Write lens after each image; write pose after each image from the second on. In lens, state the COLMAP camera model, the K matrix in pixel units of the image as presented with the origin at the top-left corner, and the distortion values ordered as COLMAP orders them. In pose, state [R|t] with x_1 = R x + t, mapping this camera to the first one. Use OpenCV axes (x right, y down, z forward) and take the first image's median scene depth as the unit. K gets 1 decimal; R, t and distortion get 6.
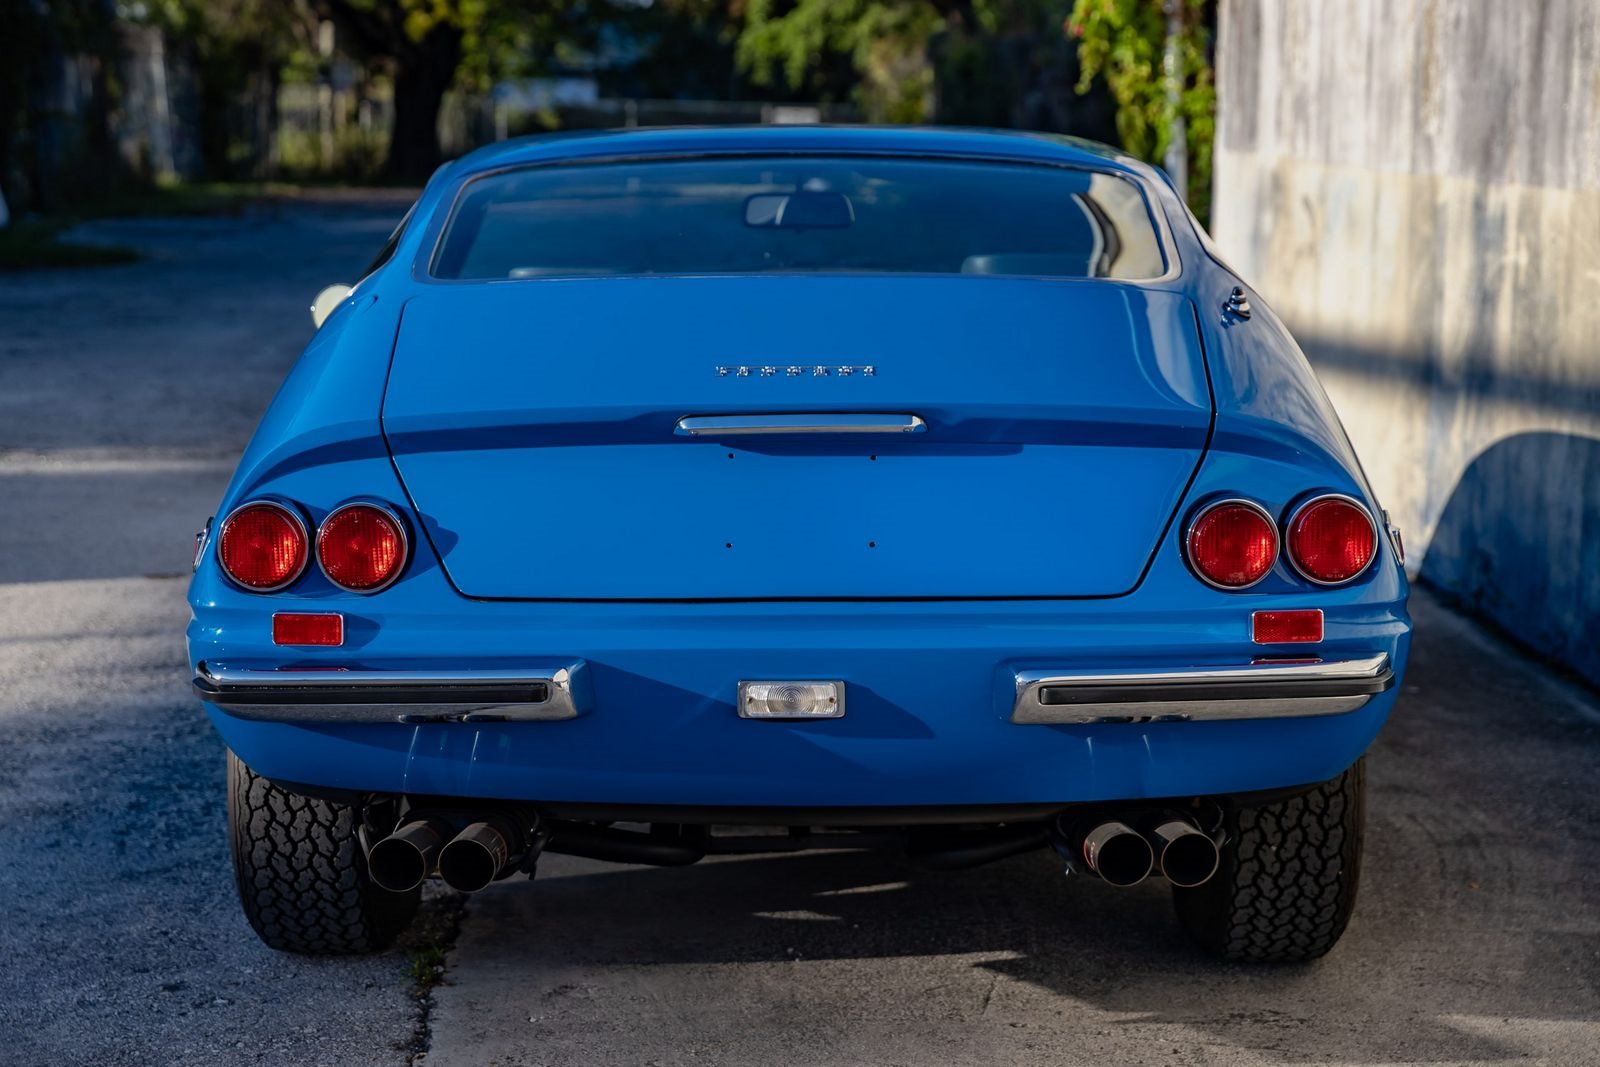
lens RADIAL K [[3250.7, 0, 800.0], [0, 3250.7, 533.5], [0, 0, 1]] dist [0.080607, -0.018531]
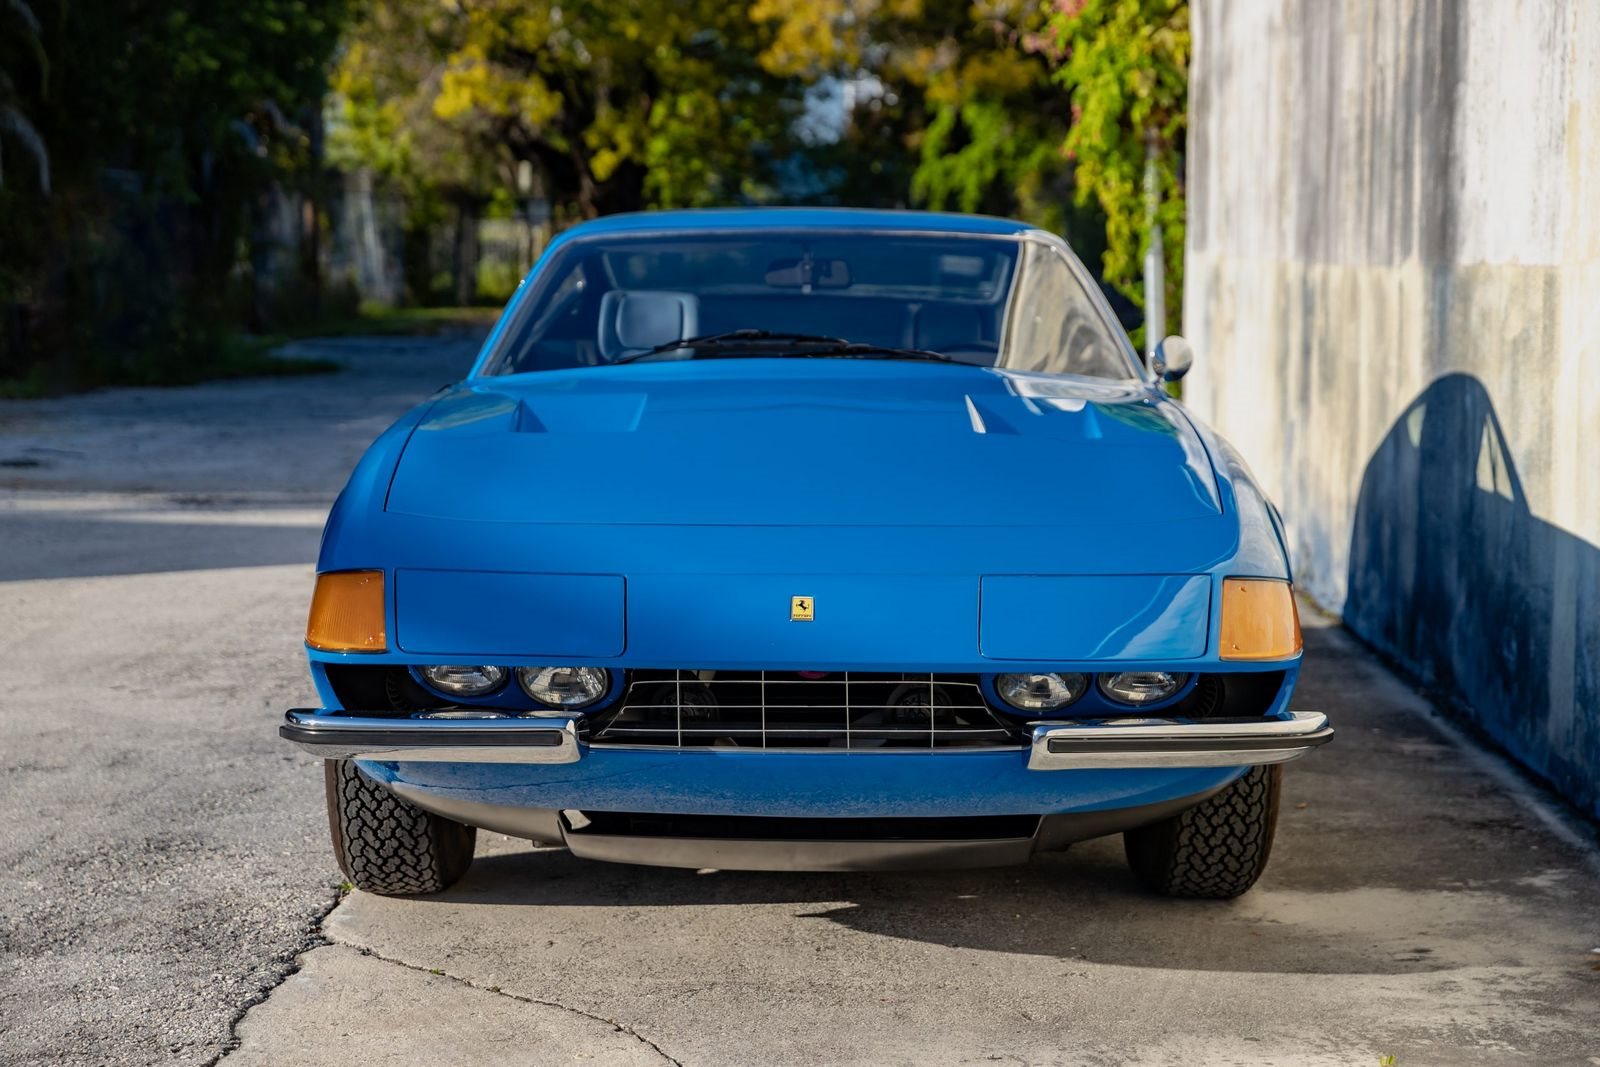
lens RADIAL K [[3075.2, 0, 800.0], [0, 3075.2, 533.5], [0, 0, 1]] dist [0.071984, -0.015329]
pose [[0.998438, -0.003357, -0.055778, 0.046631], [0.001433, 0.999404, -0.034498, 0.028102], [0.055861, 0.034364, 0.997847, -0.160487]]
